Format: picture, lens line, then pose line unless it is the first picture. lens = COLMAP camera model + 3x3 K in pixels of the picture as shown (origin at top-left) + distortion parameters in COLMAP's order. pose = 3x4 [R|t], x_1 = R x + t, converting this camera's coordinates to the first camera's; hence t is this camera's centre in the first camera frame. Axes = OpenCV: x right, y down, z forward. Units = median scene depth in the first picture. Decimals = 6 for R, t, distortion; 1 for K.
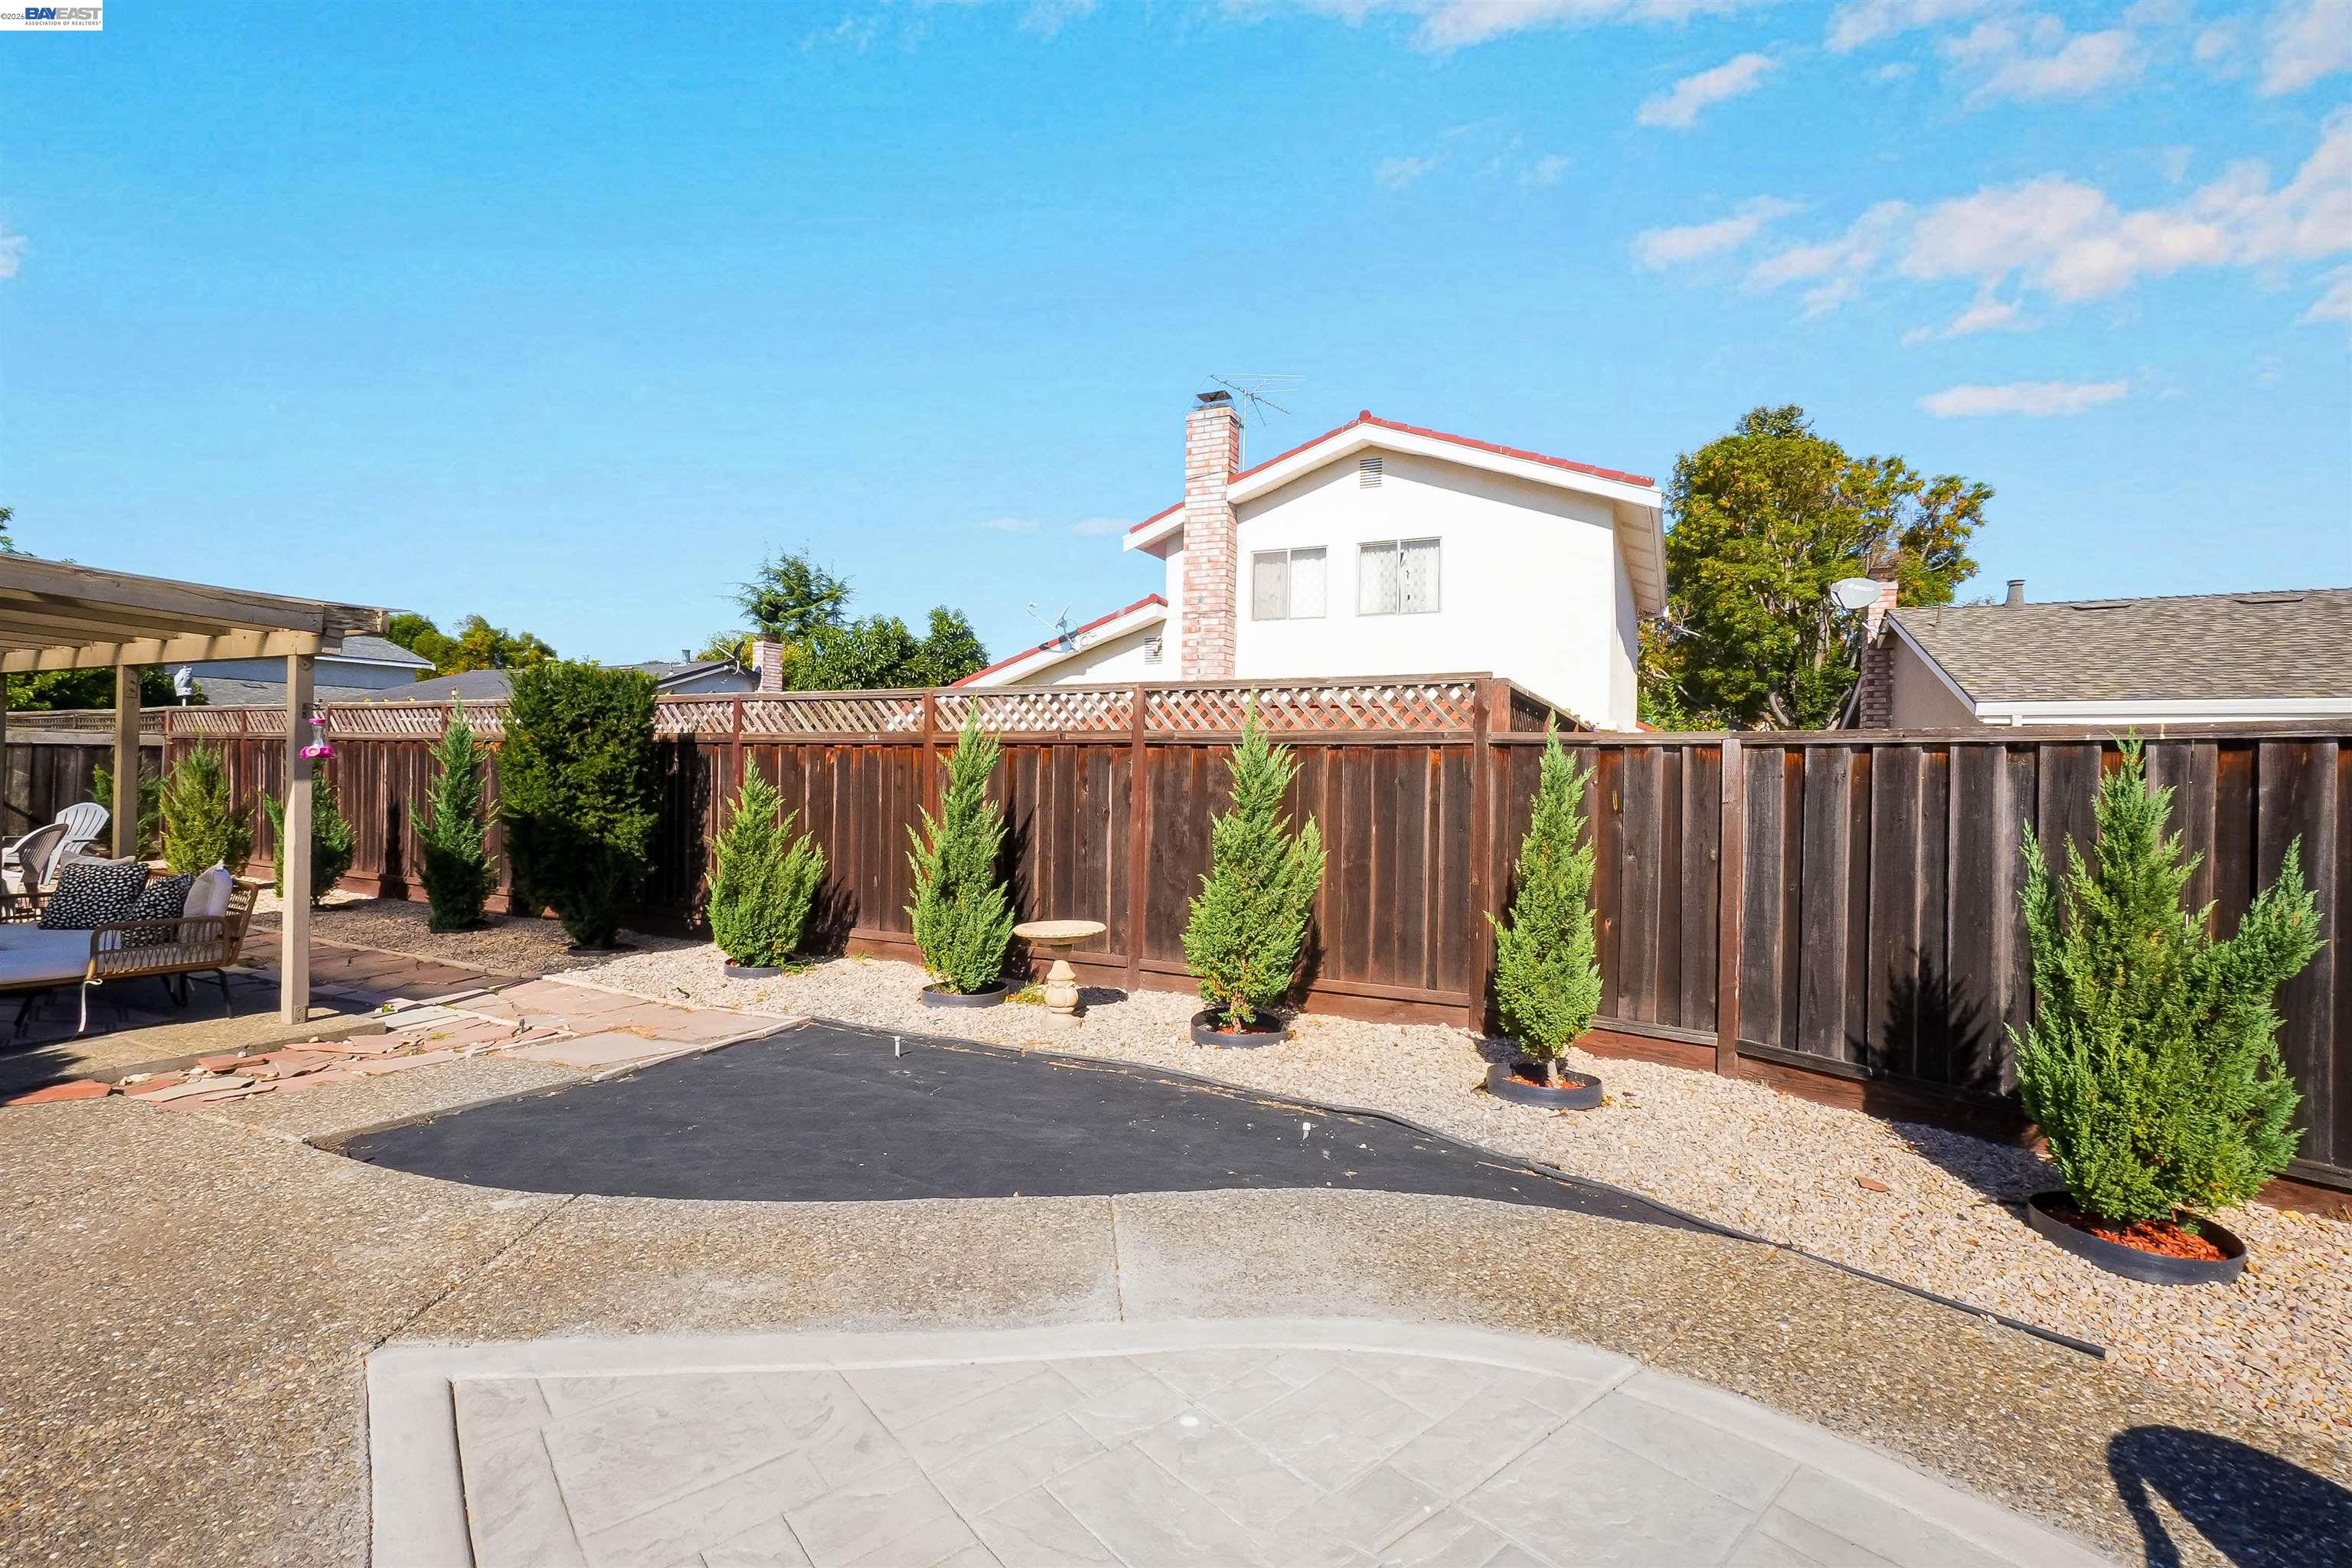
lens RADIAL K [[1039.0, 0, 1181.0], [0, 1039.0, 769.1], [0, 0, 1]] dist [-0.004431, -0.000408]
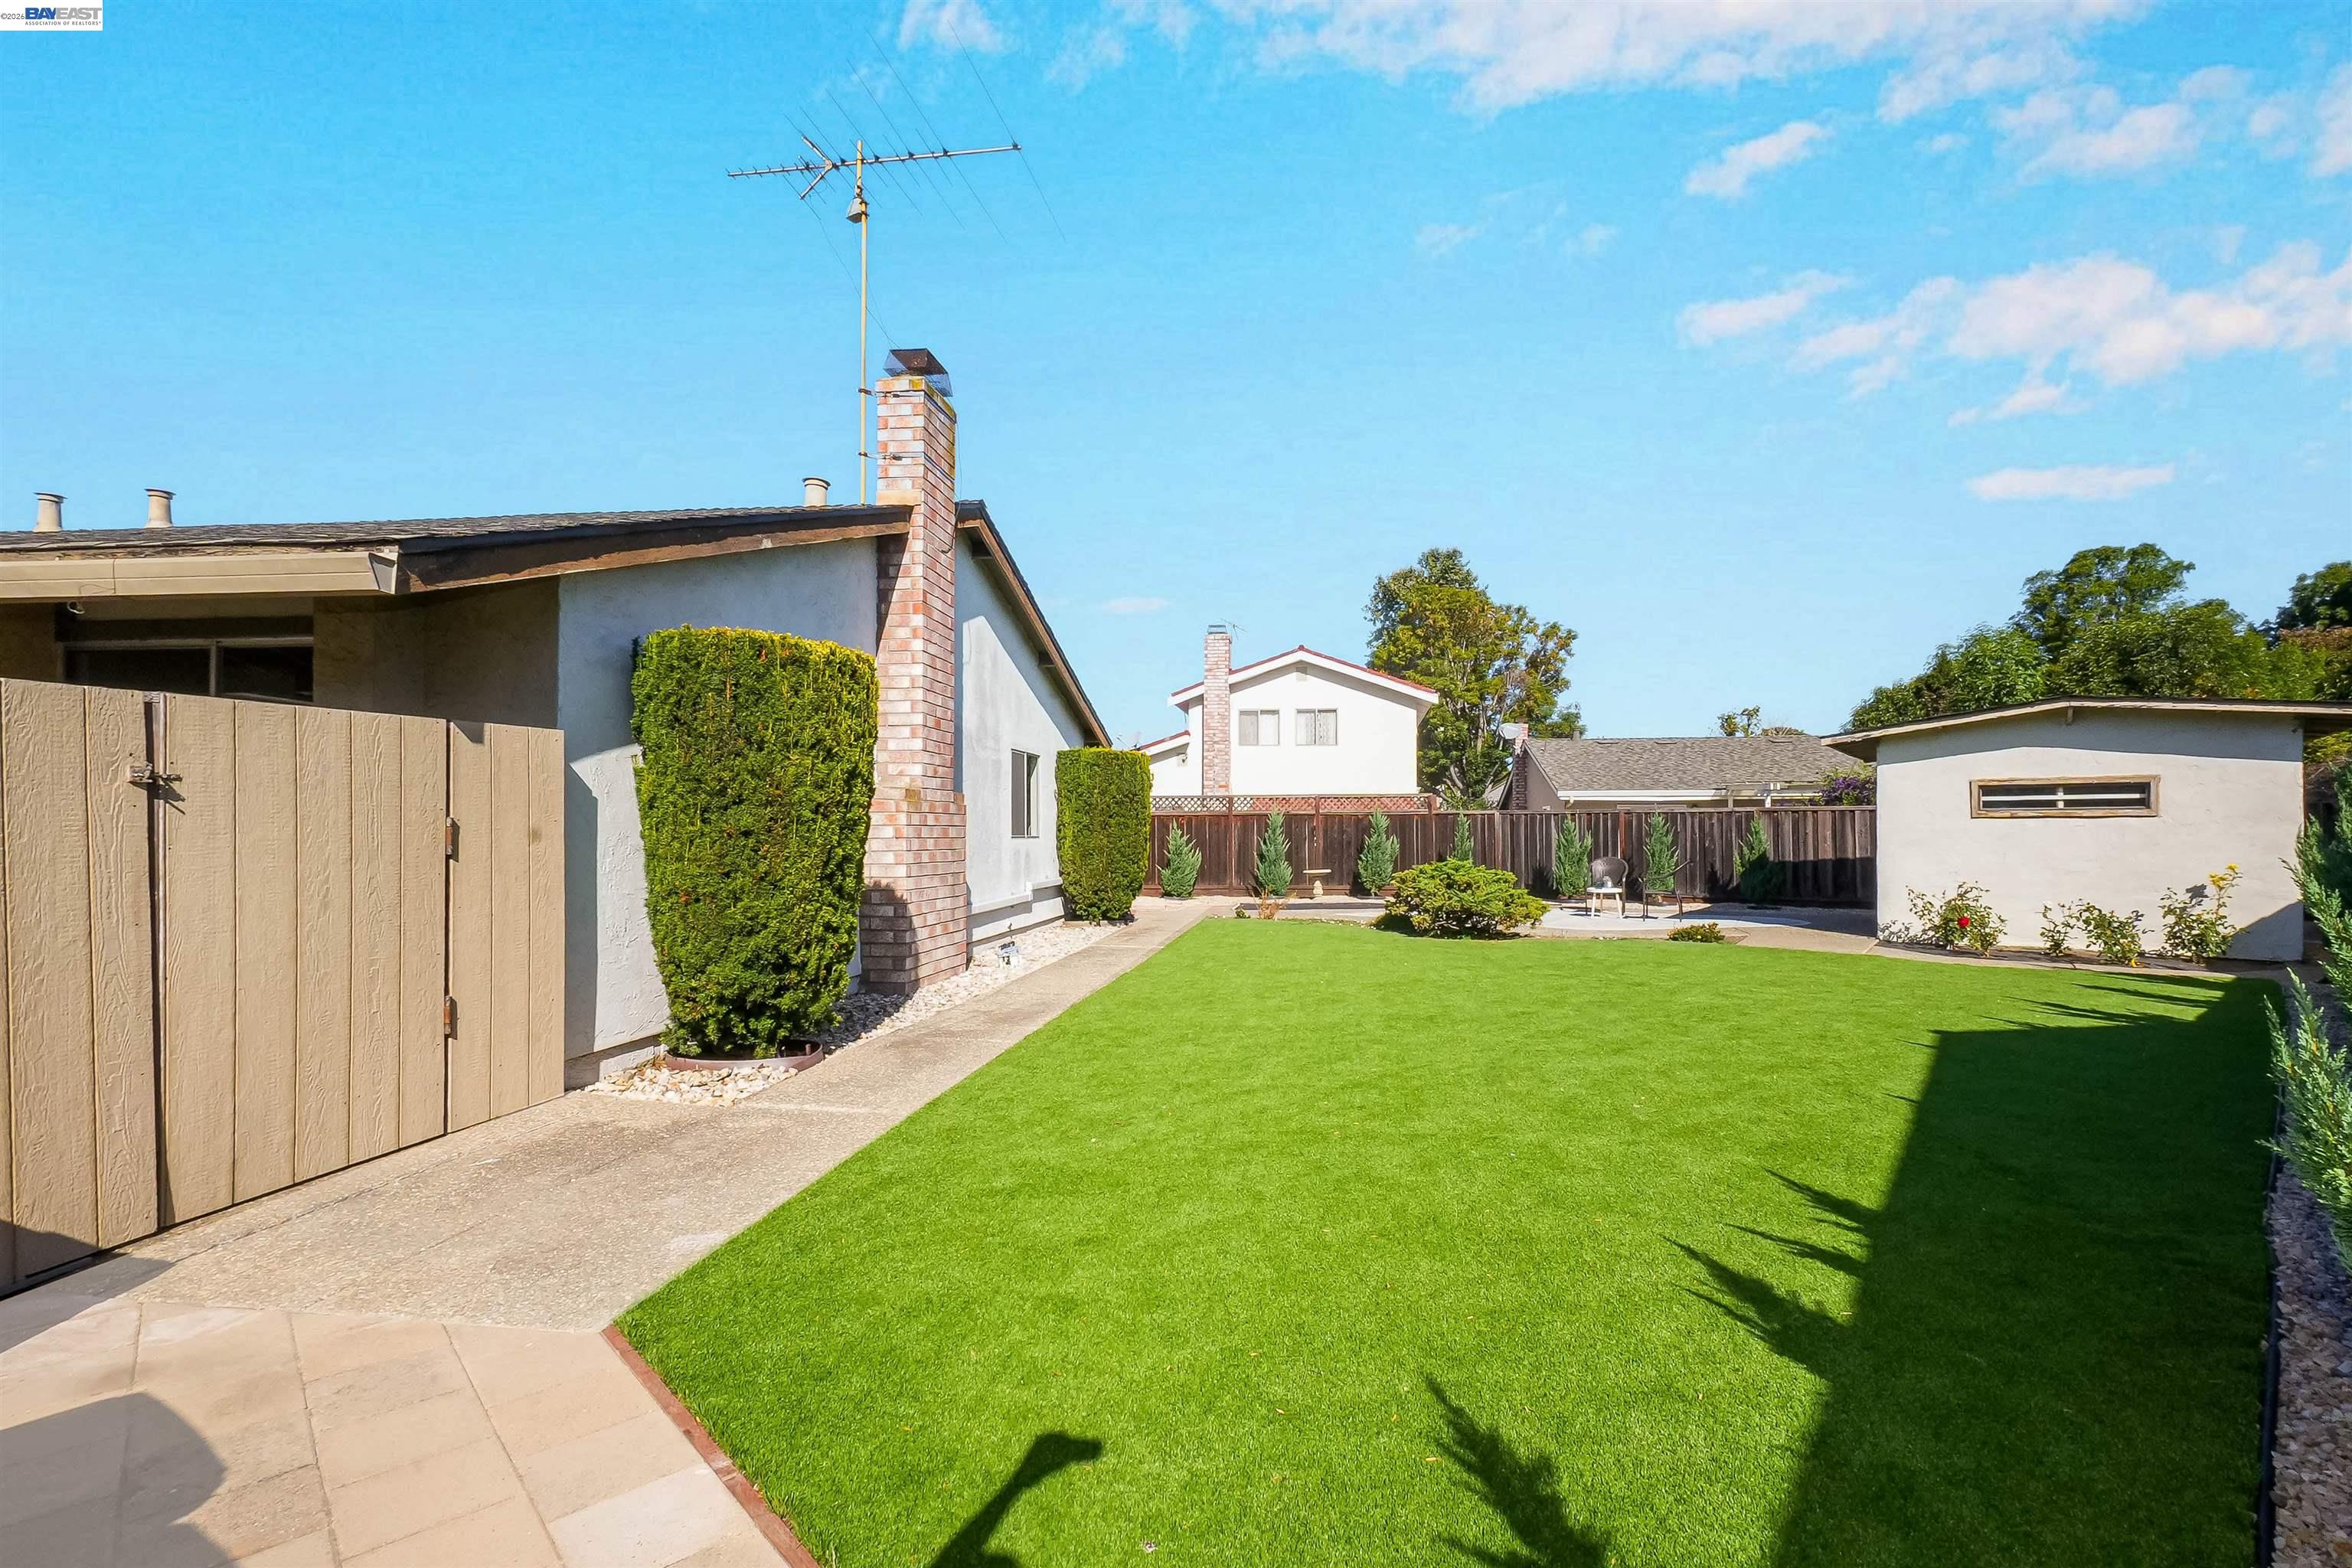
lens RADIAL K [[1052.0, 0, 1236.8], [0, 1052.0, 810.5], [0, 0, 1]] dist [-0.003143, -0.000137]
pose [[0.943576, -0.012577, 0.330918, -0.554489], [0.016944, 0.999803, -0.010313, -0.003786], [-0.330723, 0.015338, 0.943603, -0.787578]]
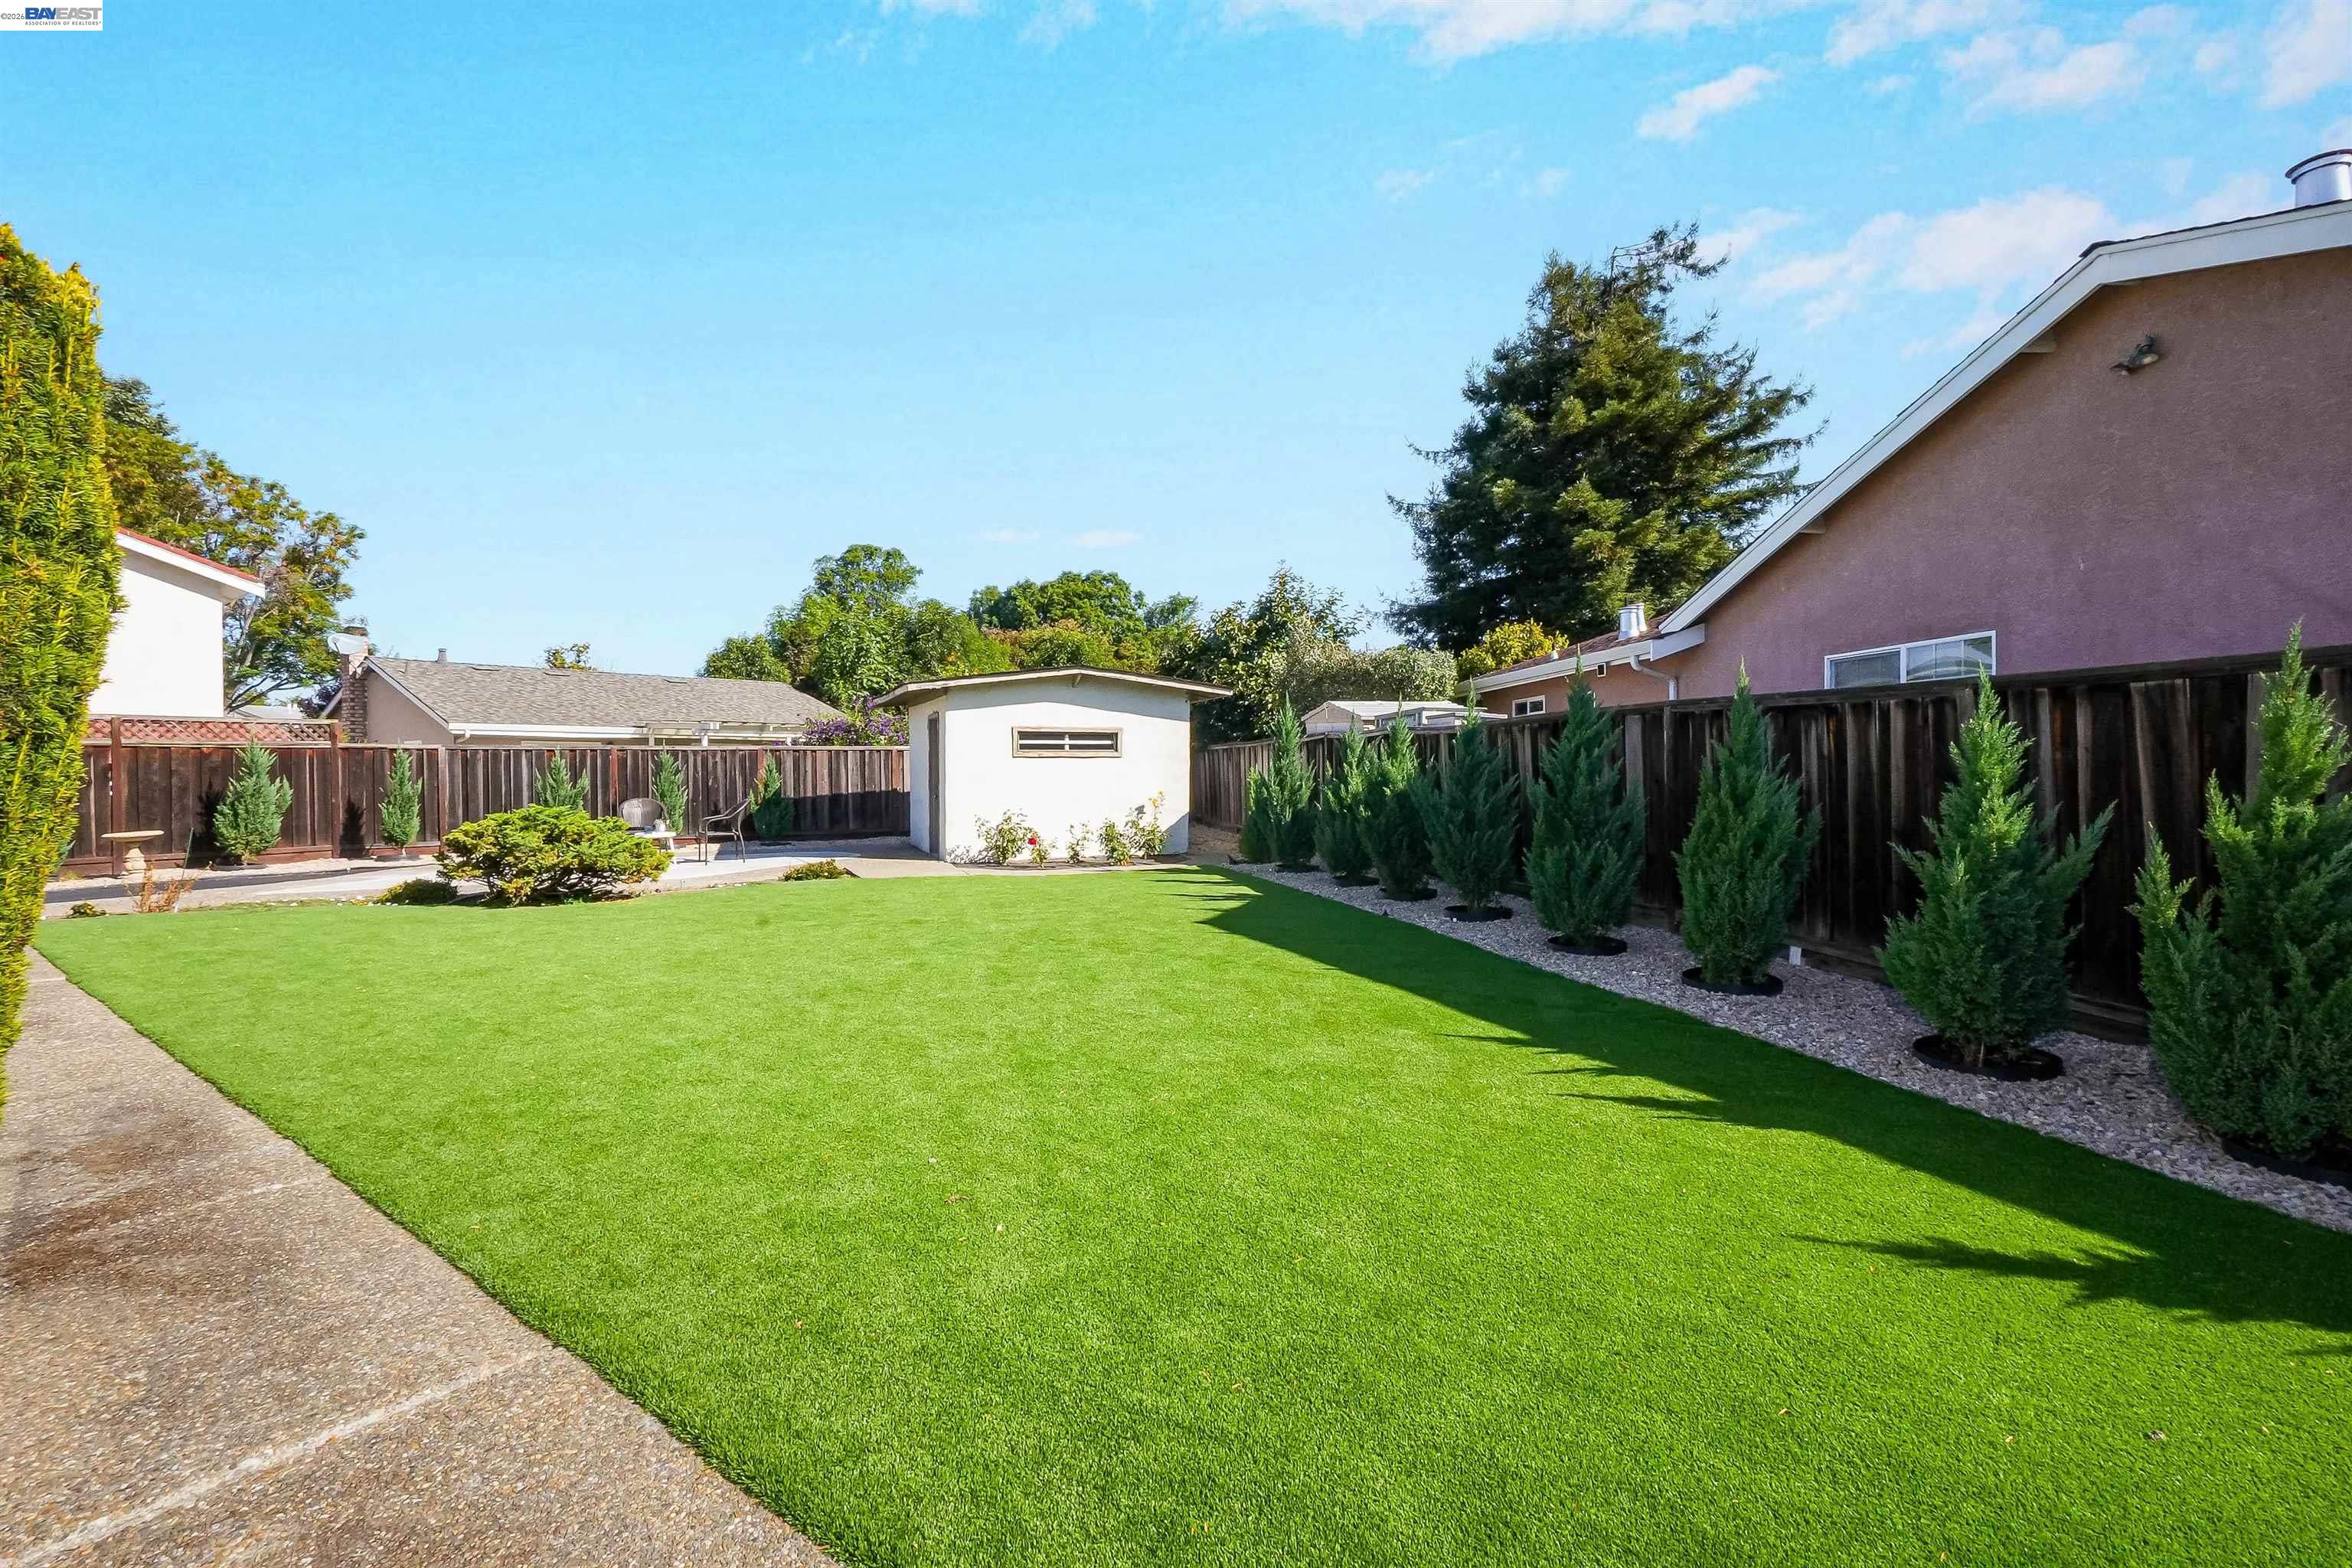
lens RADIAL K [[1026.9, 0, 1180.0], [0, 1026.9, 776.7], [0, 0, 1]] dist [-0.002447, -0.000433]
pose [[0.197601, -0.027565, 0.979895, -0.665550], [0.005164, 0.999620, 0.027078, -0.004046], [-0.980269, -0.000290, 0.197669, -0.581113]]
